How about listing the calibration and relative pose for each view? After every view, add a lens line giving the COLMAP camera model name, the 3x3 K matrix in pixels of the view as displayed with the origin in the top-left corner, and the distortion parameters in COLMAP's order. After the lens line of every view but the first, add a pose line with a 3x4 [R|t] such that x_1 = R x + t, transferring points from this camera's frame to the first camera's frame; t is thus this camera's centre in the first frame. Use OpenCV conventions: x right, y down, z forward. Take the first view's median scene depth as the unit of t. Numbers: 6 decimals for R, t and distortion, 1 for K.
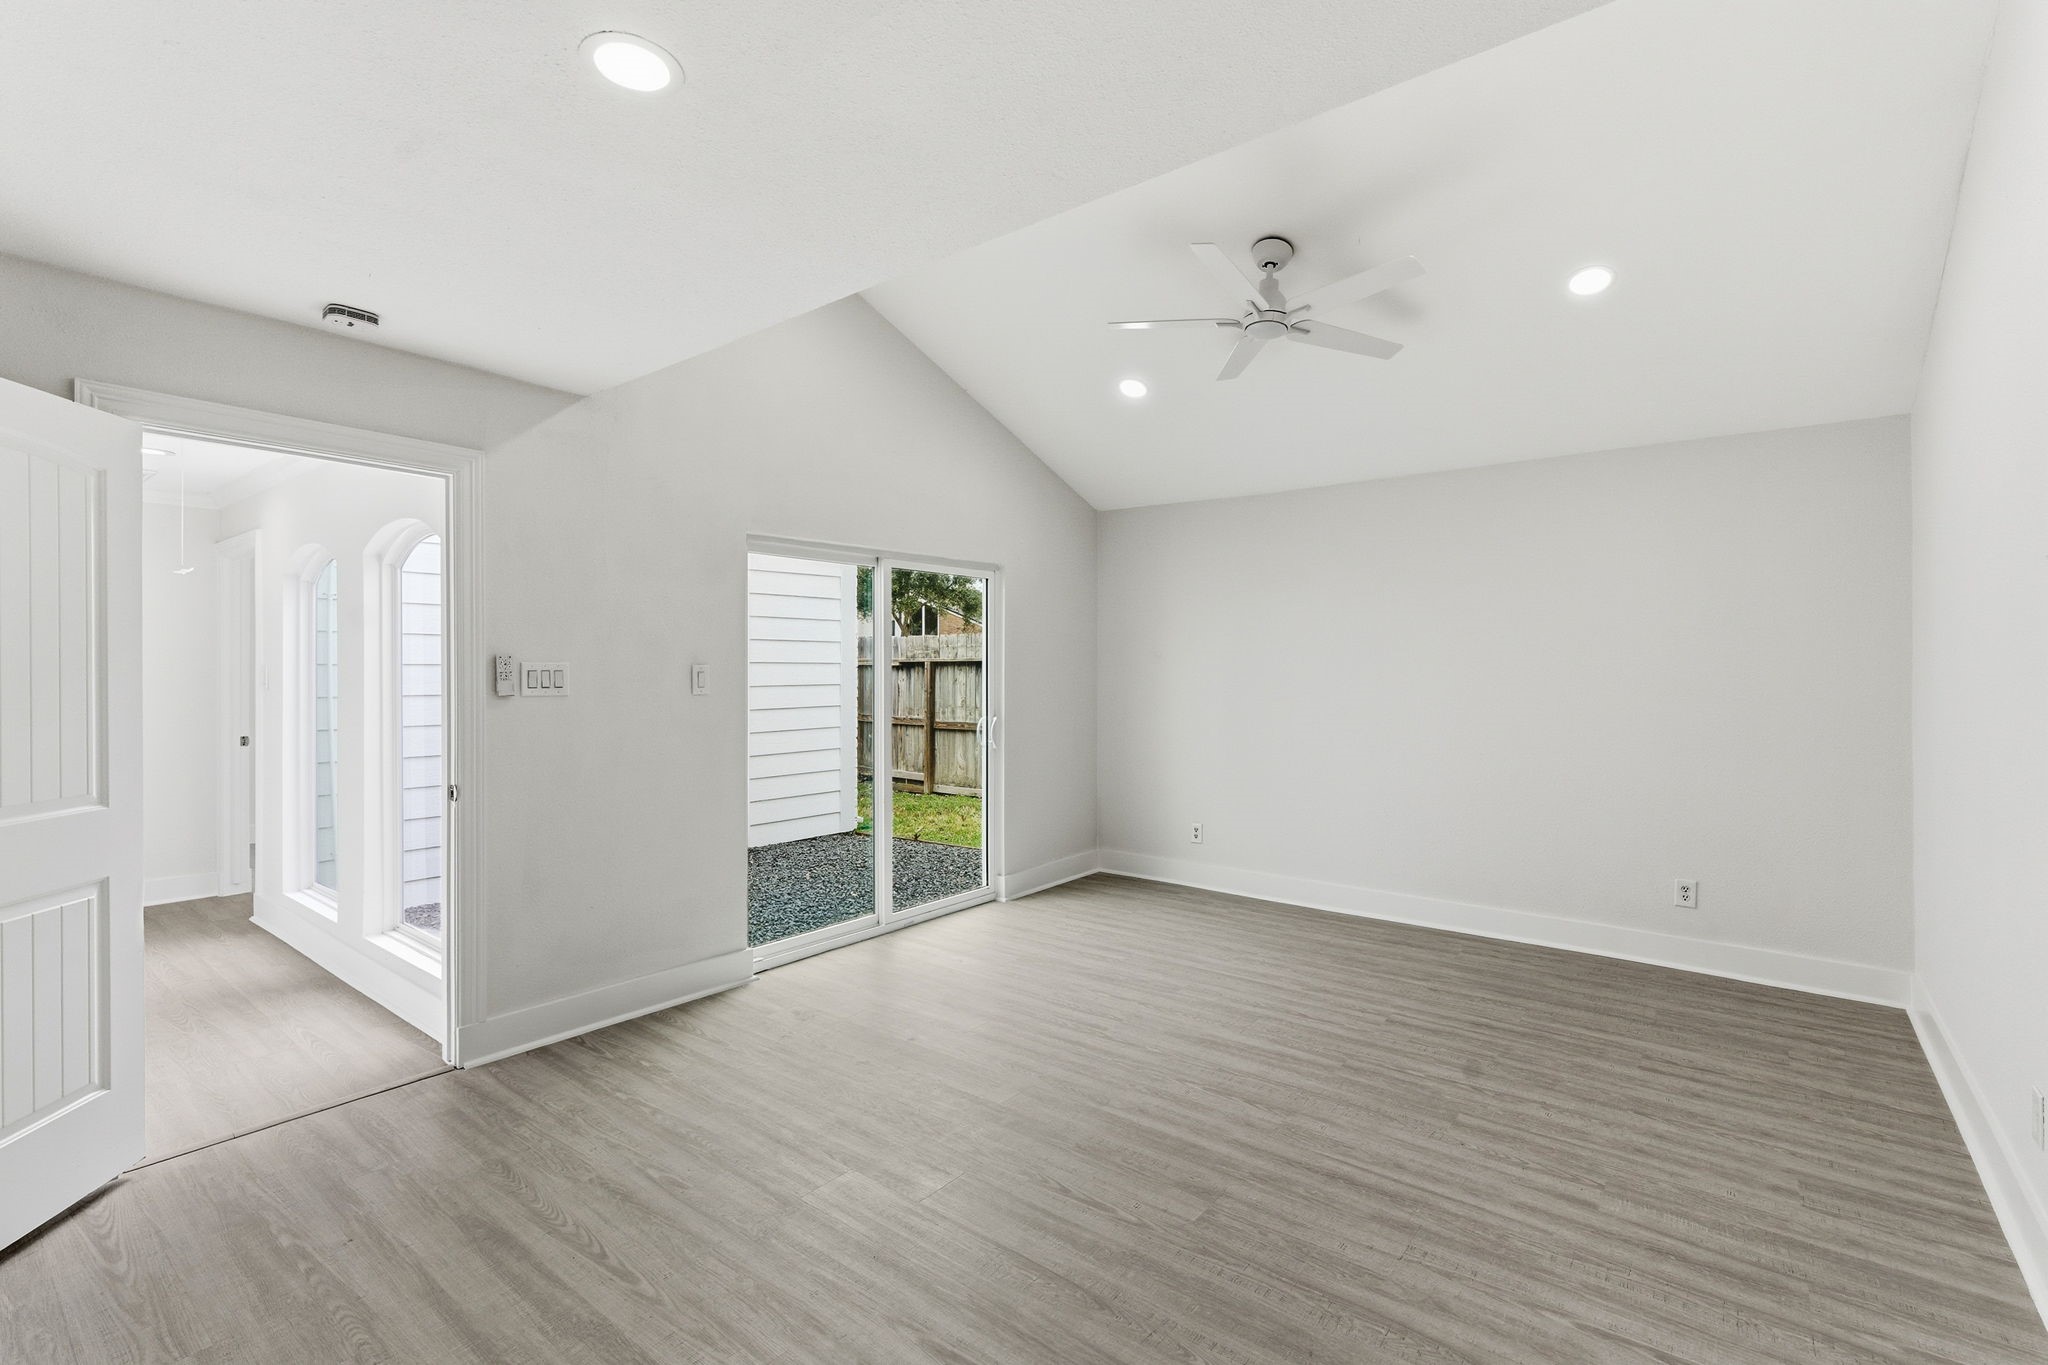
lens RADIAL K [[925.1, 0, 1027.3], [0, 925.1, 673.0], [0, 0, 1]] dist [-0.001997, 0.000948]
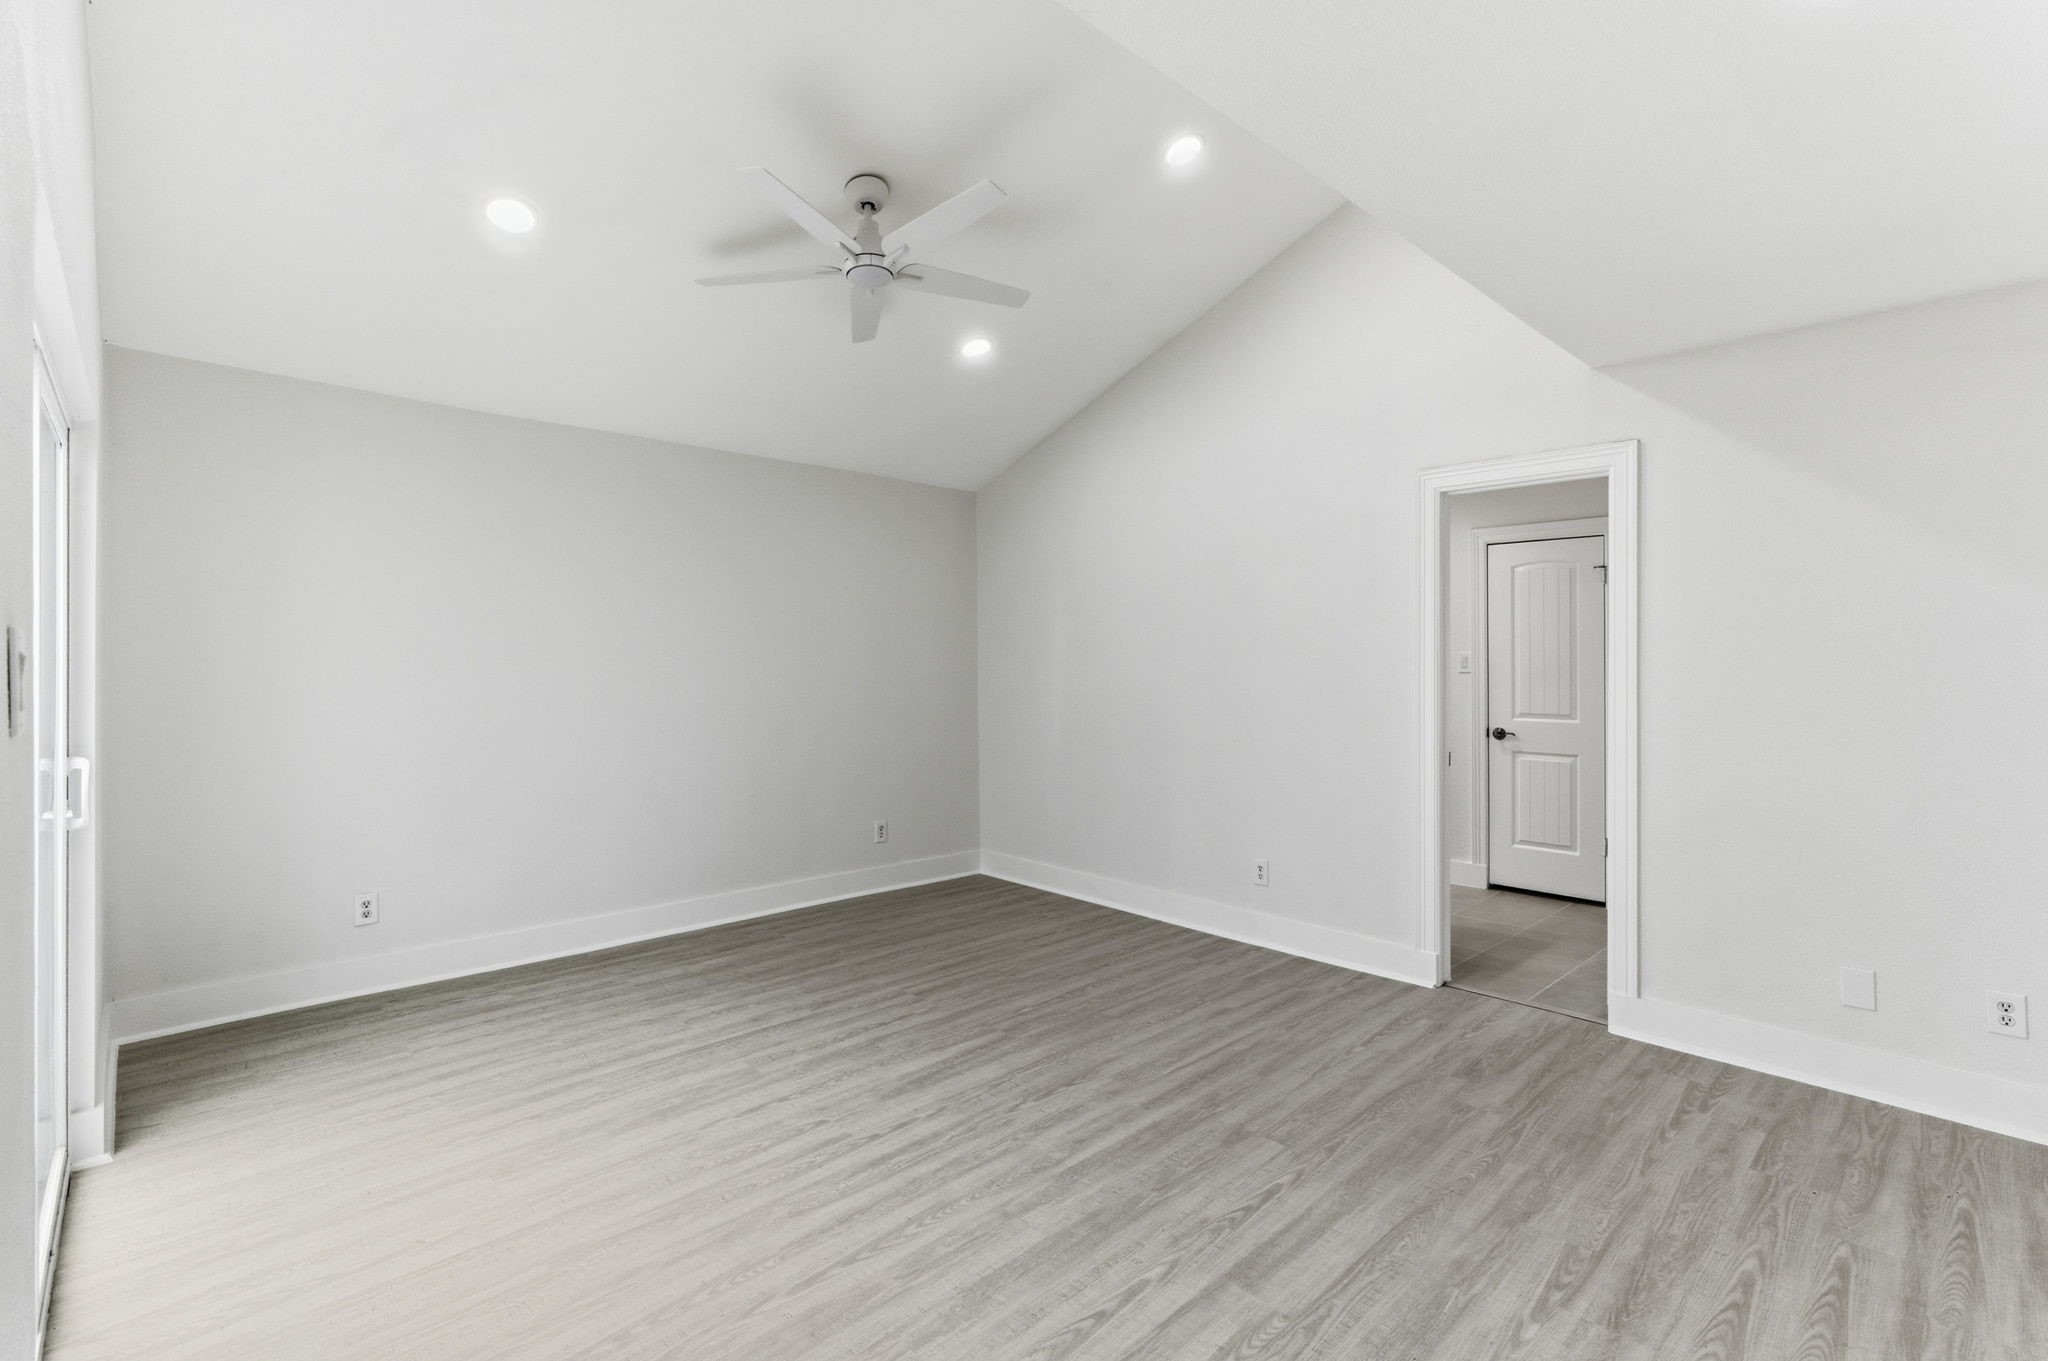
lens RADIAL K [[925.1, 0, 1027.3], [0, 925.1, 671.0], [0, 0, 1]] dist [-0.001997, 0.000948]
pose [[0.143292, -0.012922, 0.989596, -0.641880], [0.002080, 0.999916, 0.012756, 0.000496], [-0.989678, 0.000230, 0.143306, 0.763557]]
